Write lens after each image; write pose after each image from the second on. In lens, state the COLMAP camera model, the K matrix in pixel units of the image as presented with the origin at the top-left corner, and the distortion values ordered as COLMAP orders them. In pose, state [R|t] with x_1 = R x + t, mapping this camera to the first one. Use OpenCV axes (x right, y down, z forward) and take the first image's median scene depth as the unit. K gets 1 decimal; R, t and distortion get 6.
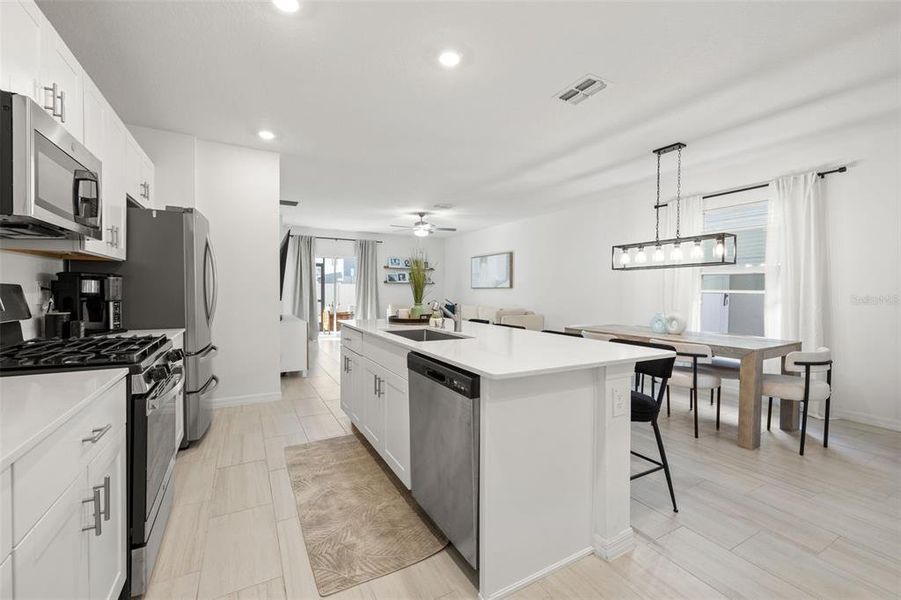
lens RADIAL K [[376.9, 0, 450.0], [0, 376.9, 295.4], [0, 0, 1]] dist [0.002959, -0.000141]
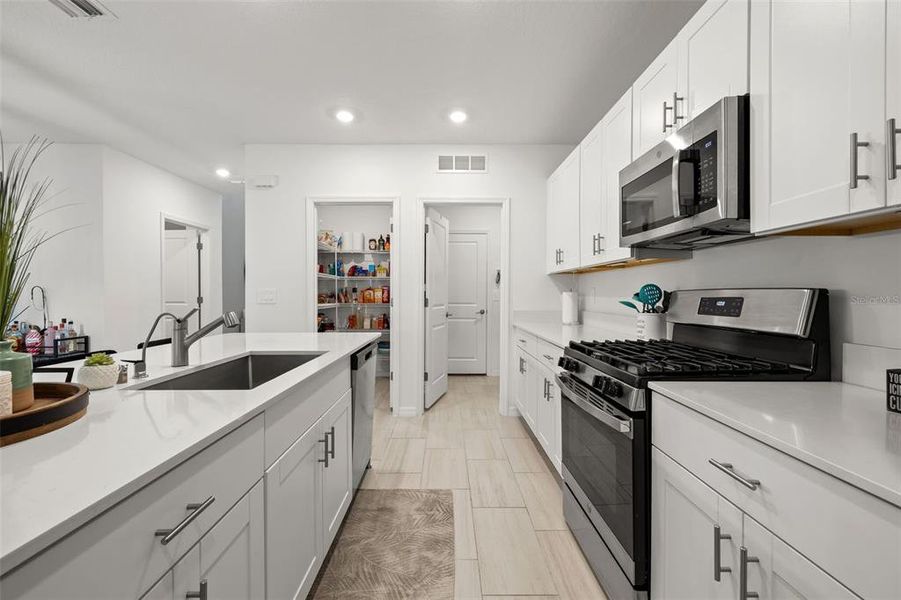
lens RADIAL K [[376.9, 0, 450.0], [0, 376.9, 295.4], [0, 0, 1]] dist [0.002959, -0.000141]
pose [[-0.875984, -0.009506, 0.482246, -0.223004], [0.000974, 0.999769, 0.021478, -0.007773], [-0.482339, 0.019284, -0.875772, 0.486114]]
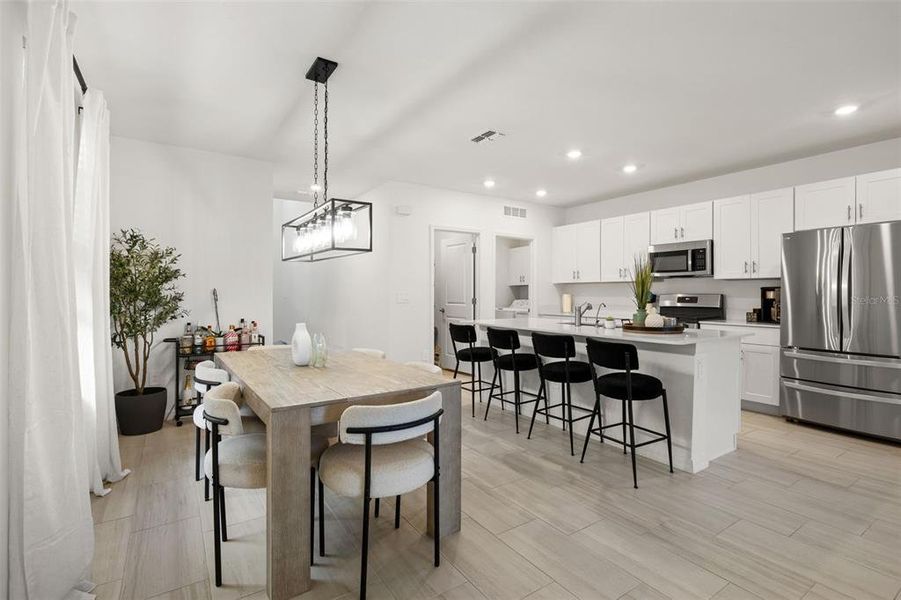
lens RADIAL K [[422.0, 0, 452.2], [0, 422.0, 294.7], [0, 0, 1]] dist [-0.000768, 0.000366]
pose [[-0.996890, -0.007747, -0.078425, 0.219722], [-0.009079, 0.999820, 0.016642, -0.013798], [0.078282, 0.017302, -0.996781, 0.922454]]
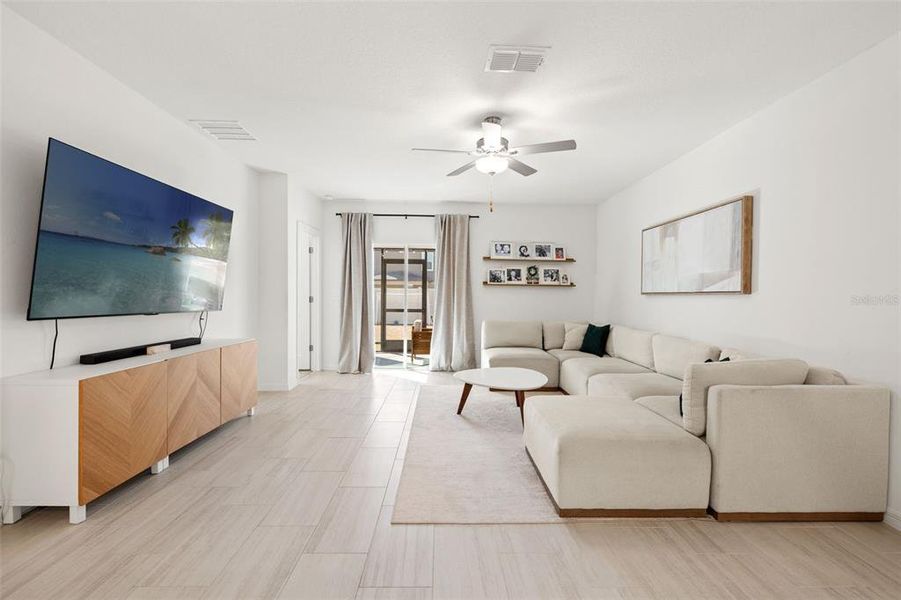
lens RADIAL K [[382.1, 0, 450.5], [0, 382.1, 300.0], [0, 0, 1]] dist [-0.003006, 0.000157]
pose [[0.883080, 0.010657, -0.469101, 0.090550], [-0.013418, 0.999907, -0.002544, -0.008785], [0.469031, 0.008541, 0.883141, 0.596246]]
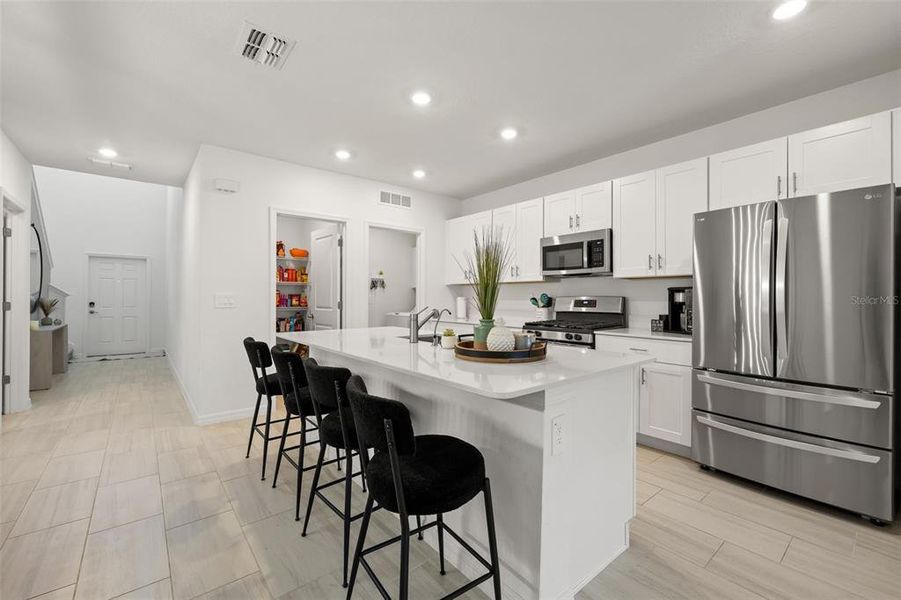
lens RADIAL K [[376.9, 0, 450.0], [0, 376.9, 295.4], [0, 0, 1]] dist [0.002959, -0.000141]
pose [[-0.984170, -0.010220, -0.176934, 0.036848], [-0.011635, 0.999908, 0.006961, -0.009611], [0.176846, 0.008910, -0.984198, 0.716272]]
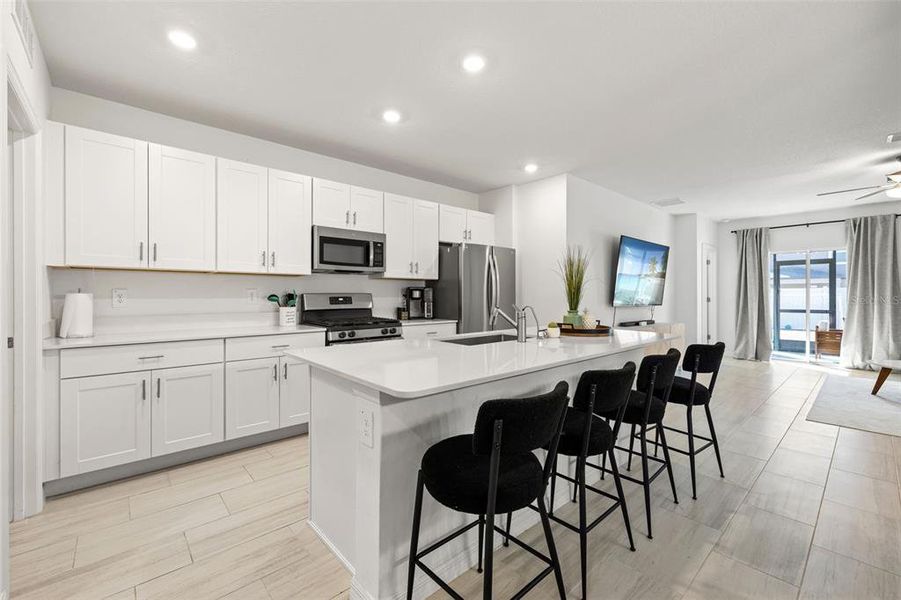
lens RADIAL K [[376.9, 0, 450.0], [0, 376.9, 295.4], [0, 0, 1]] dist [0.002959, -0.000141]
pose [[0.218682, -0.005371, -0.975781, 0.315545], [-0.013752, 0.999869, -0.008585, -0.000978], [0.975699, 0.015296, 0.218579, 0.242144]]
